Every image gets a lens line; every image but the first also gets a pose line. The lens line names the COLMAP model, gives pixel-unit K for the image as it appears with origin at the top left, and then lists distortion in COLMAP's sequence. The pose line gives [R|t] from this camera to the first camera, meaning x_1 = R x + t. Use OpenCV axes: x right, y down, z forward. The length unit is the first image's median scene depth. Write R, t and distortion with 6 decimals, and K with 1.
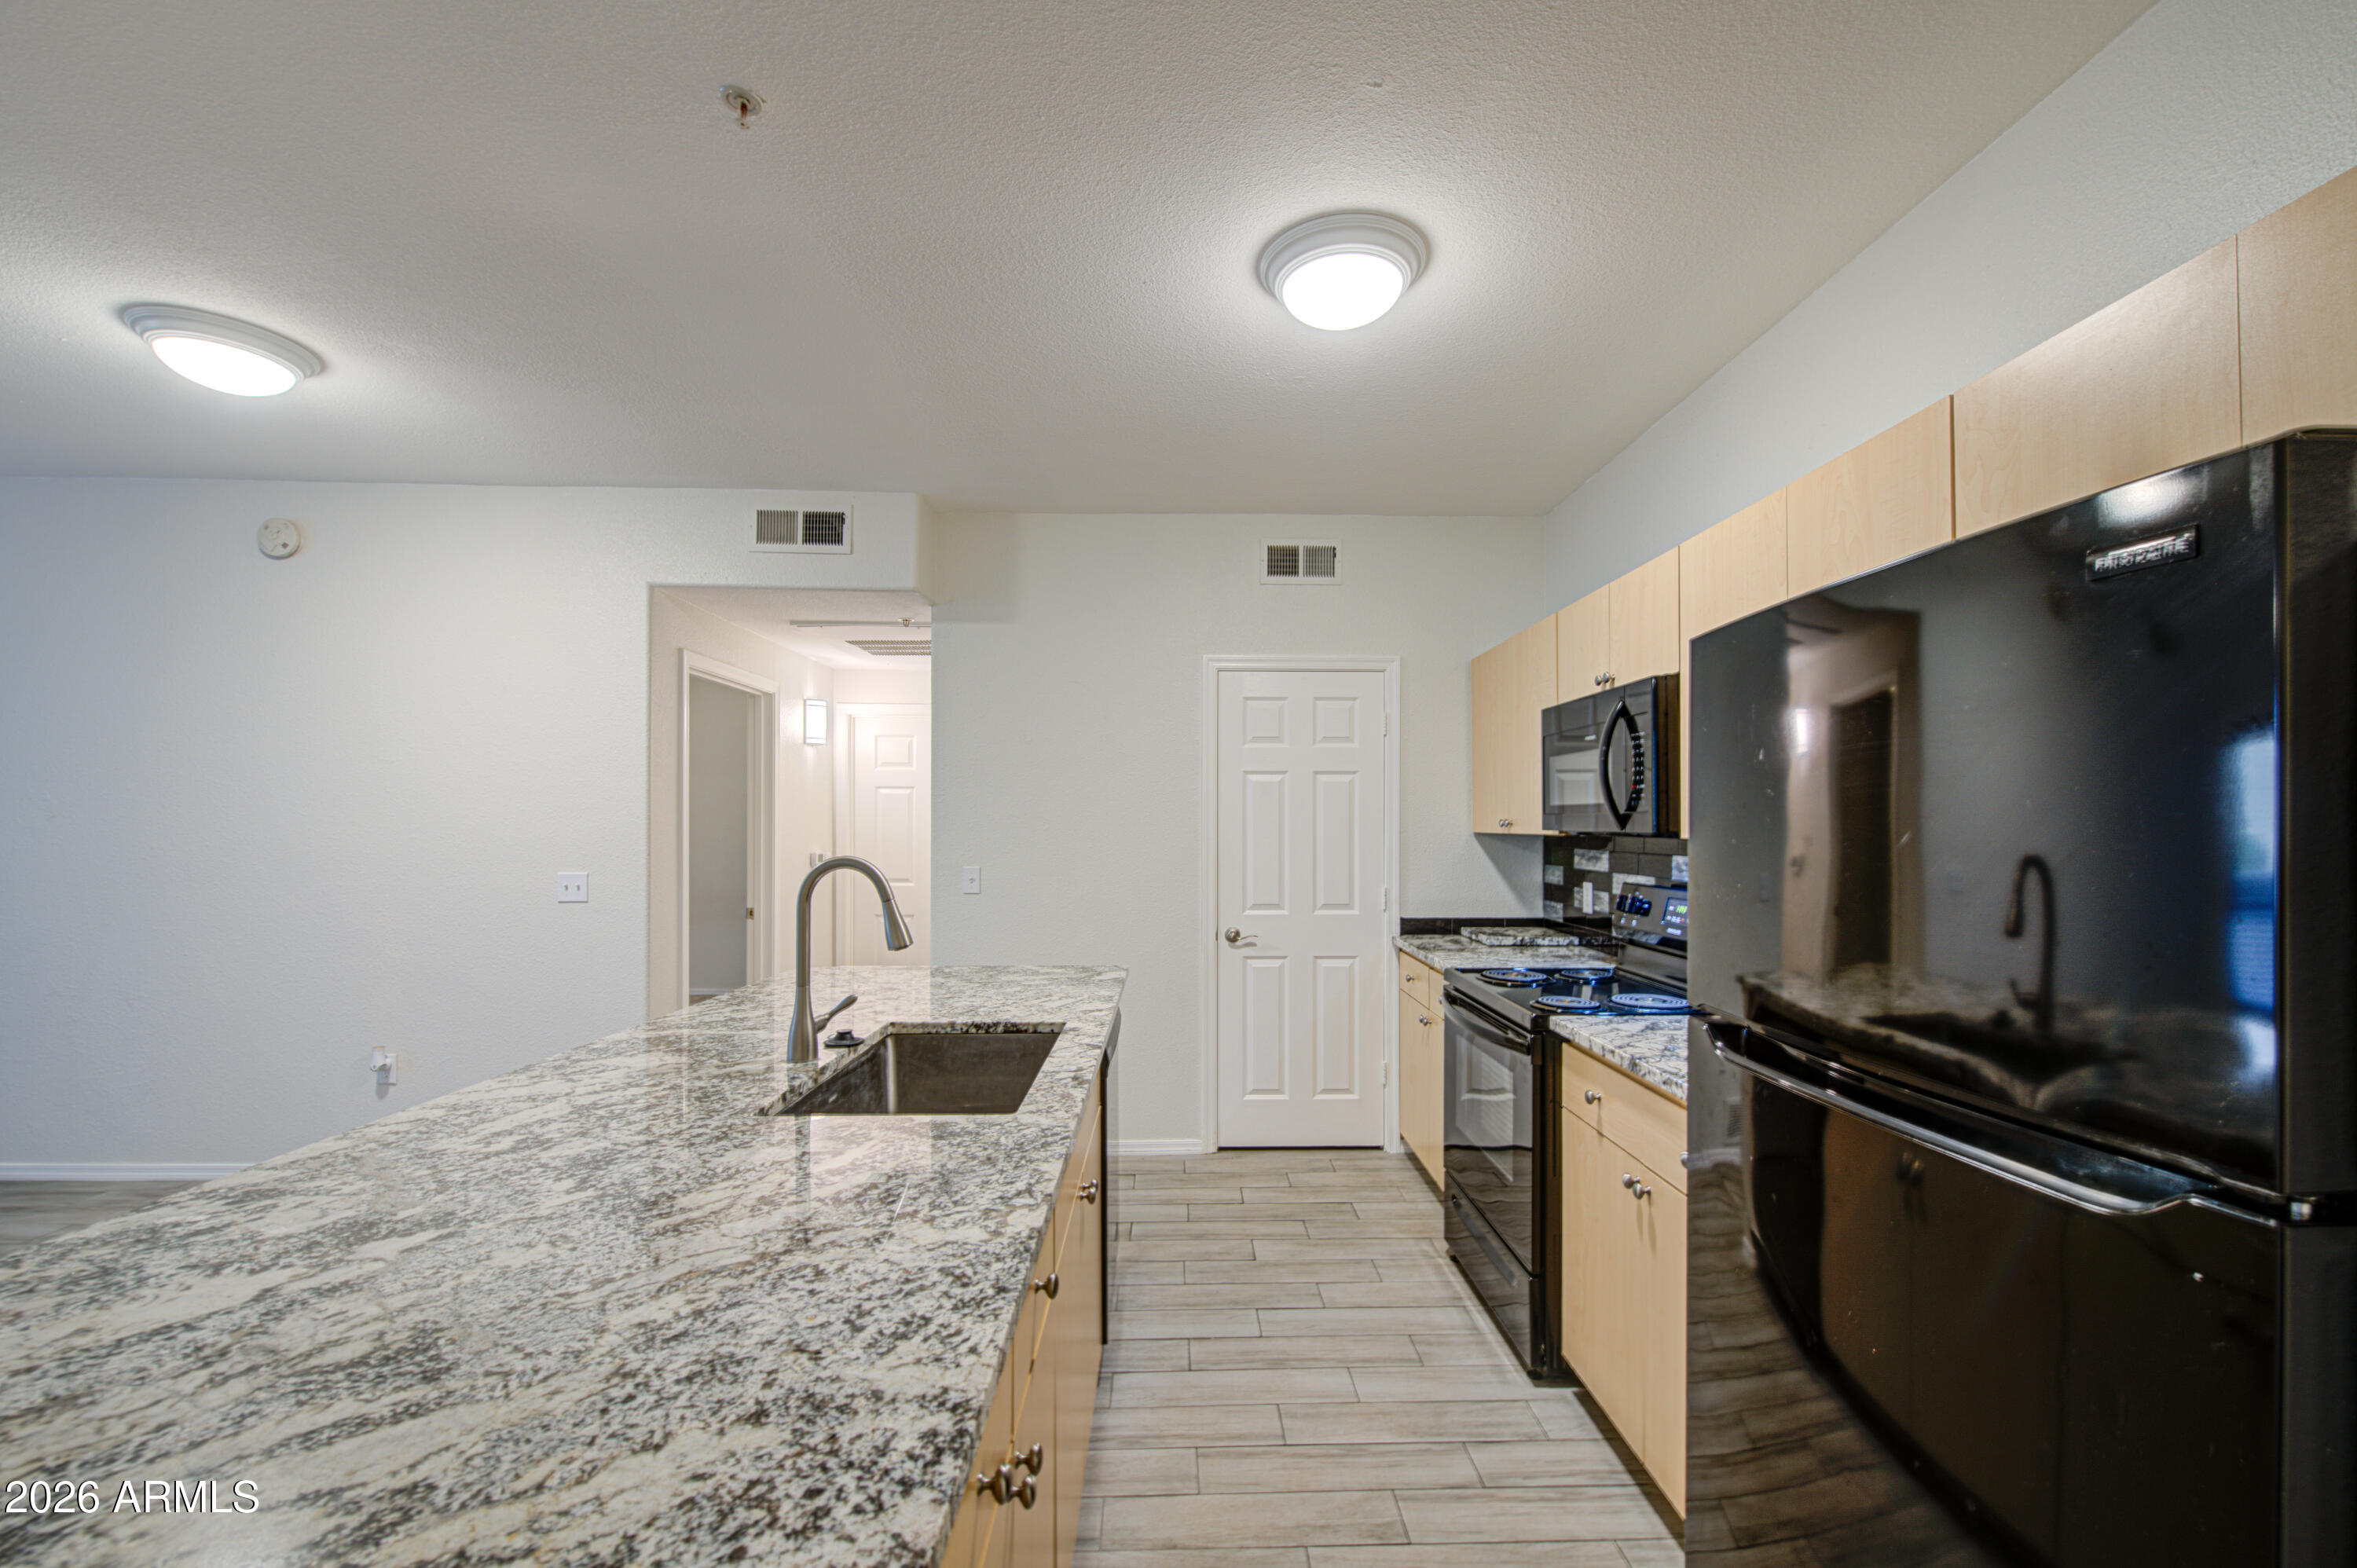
lens RADIAL K [[970.2, 0, 1150.2], [0, 970.2, 815.0], [0, 0, 1]] dist [0.005345, -0.003292]
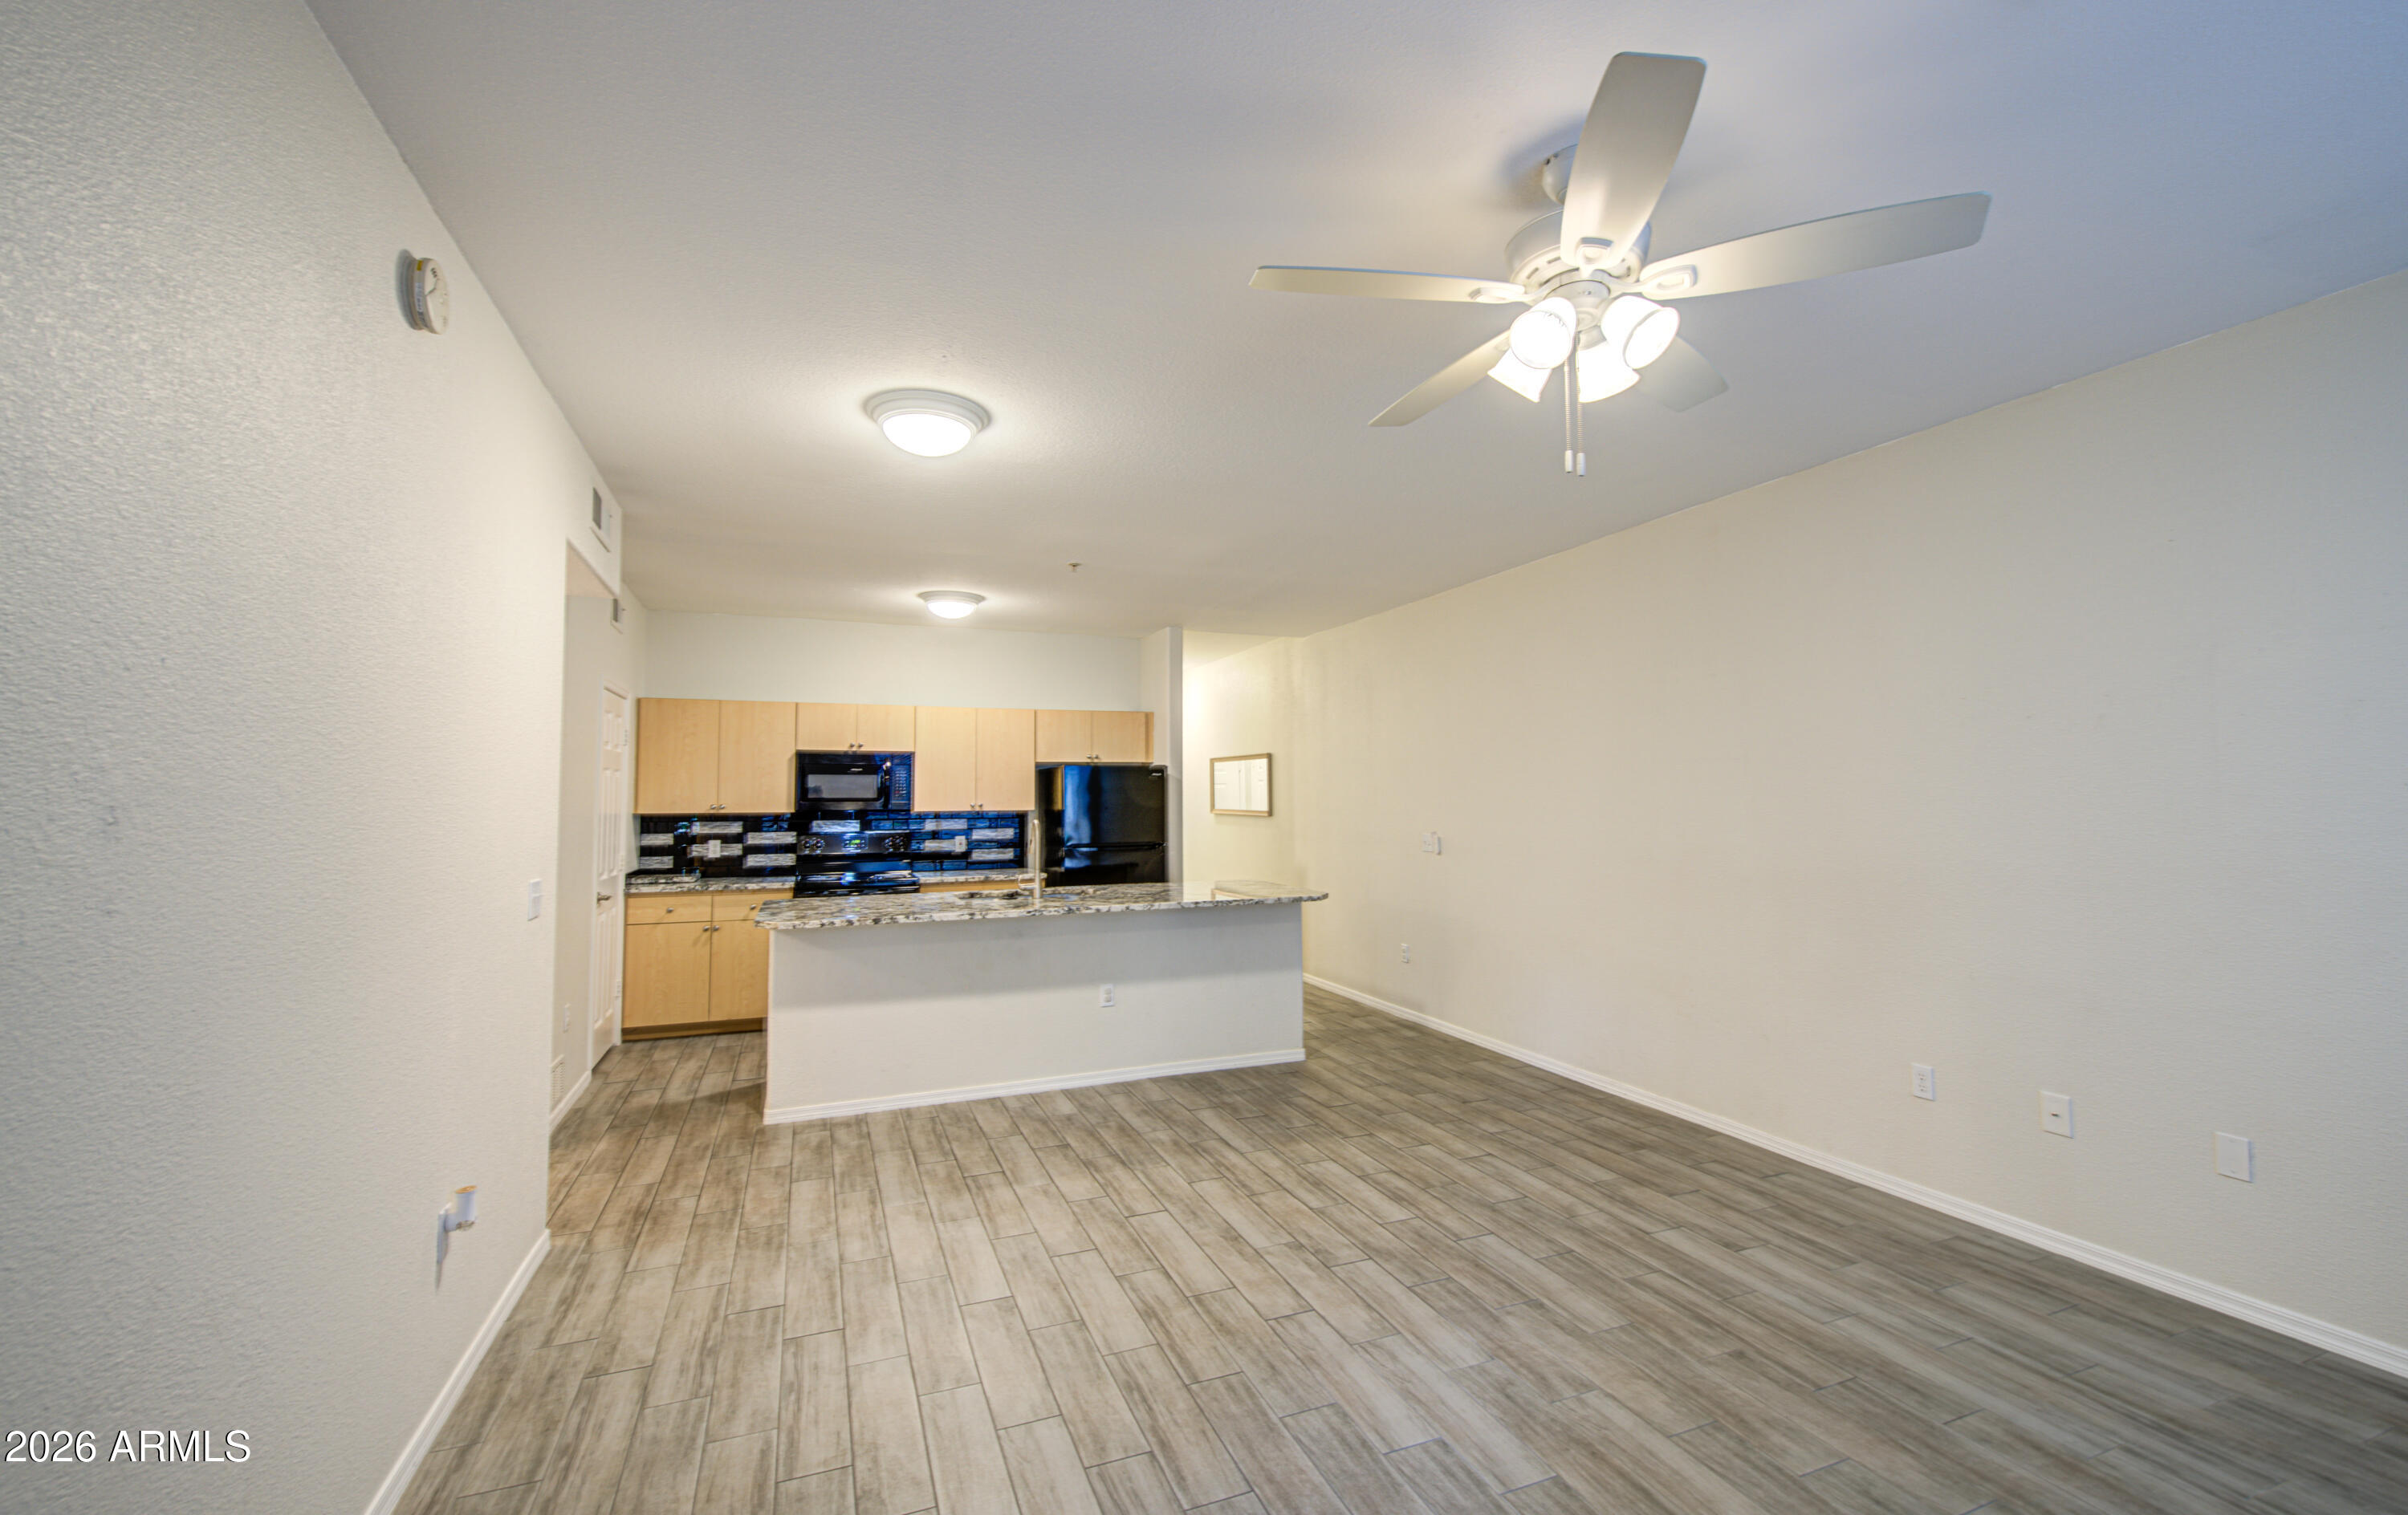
lens RADIAL K [[1036.0, 0, 1210.3], [0, 1036.0, 757.6], [0, 0, 1]] dist [-0.000328, -0.000727]
pose [[-0.365835, 0.036908, 0.929948, -2.305397], [-0.004463, 0.999132, -0.041410, -0.011400], [-0.930669, -0.019300, -0.365352, 1.169823]]
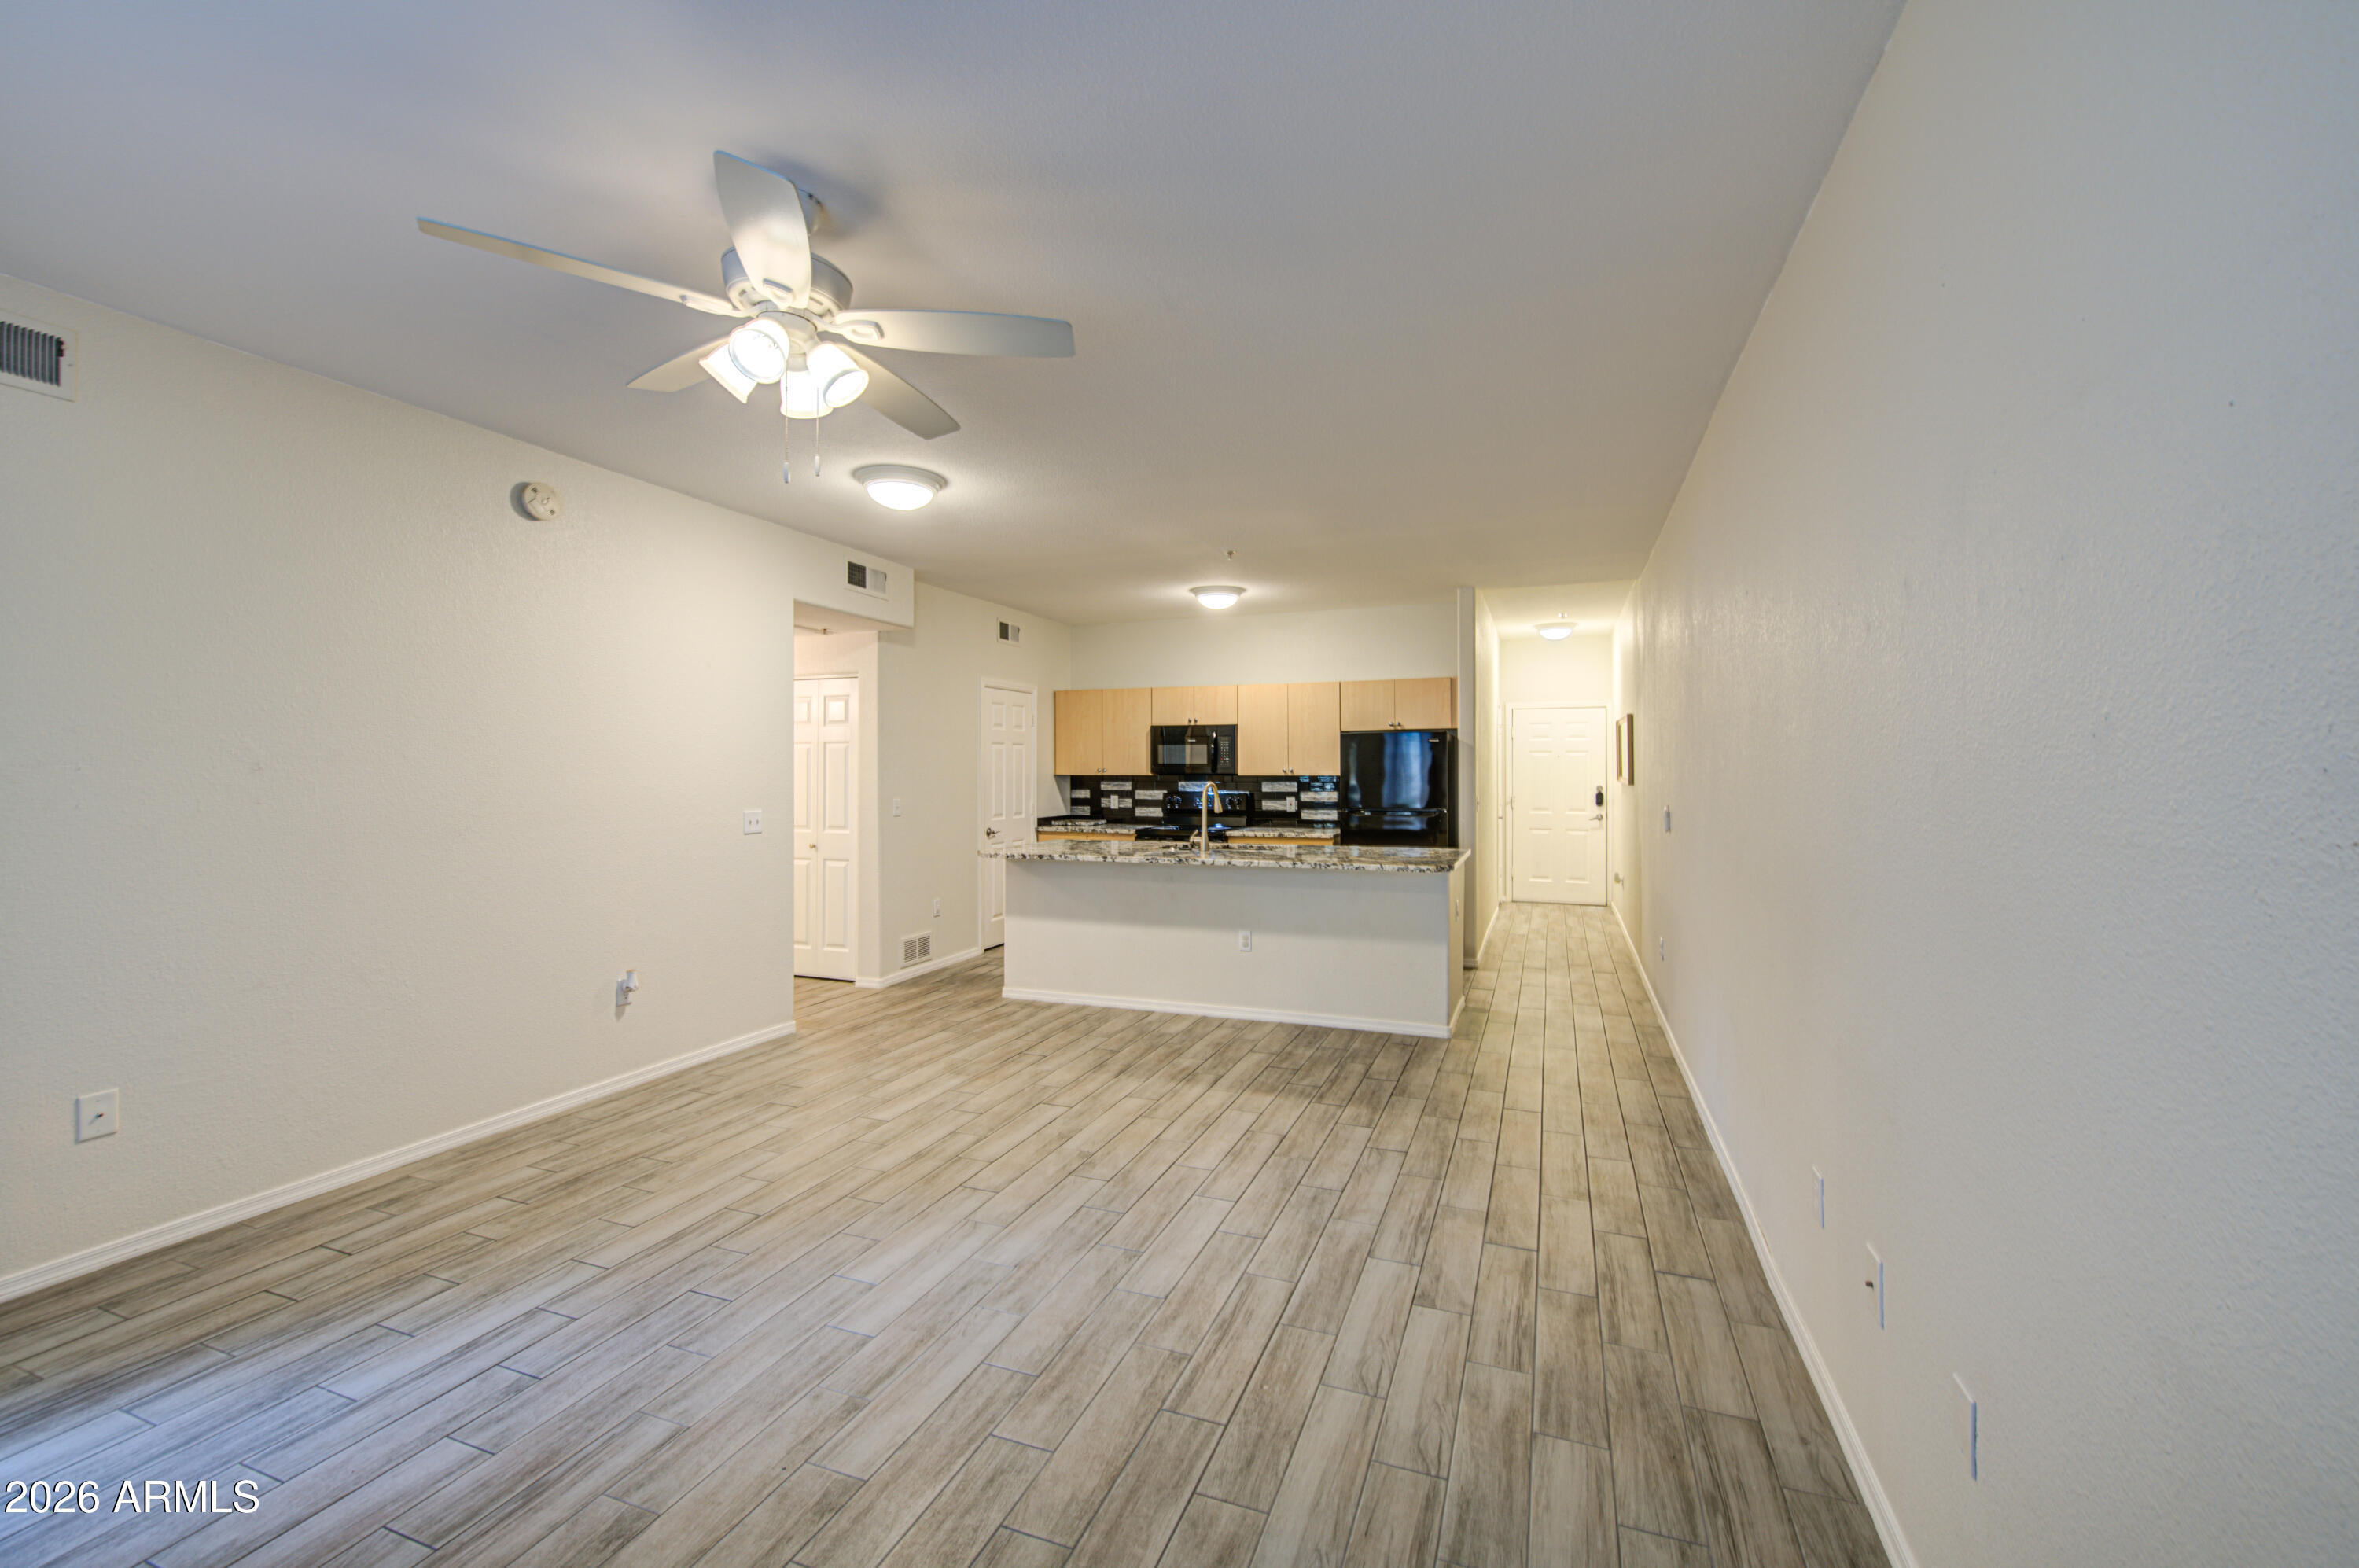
lens RADIAL K [[971.1, 0, 1150.8], [0, 971.1, 786.2], [0, 0, 1]] dist [0.005345, -0.003292]
pose [[0.381591, -0.020773, 0.924098, -2.355195], [-0.007491, 0.999645, 0.025565, -0.019154], [-0.924301, -0.016677, 0.381299, 0.018592]]
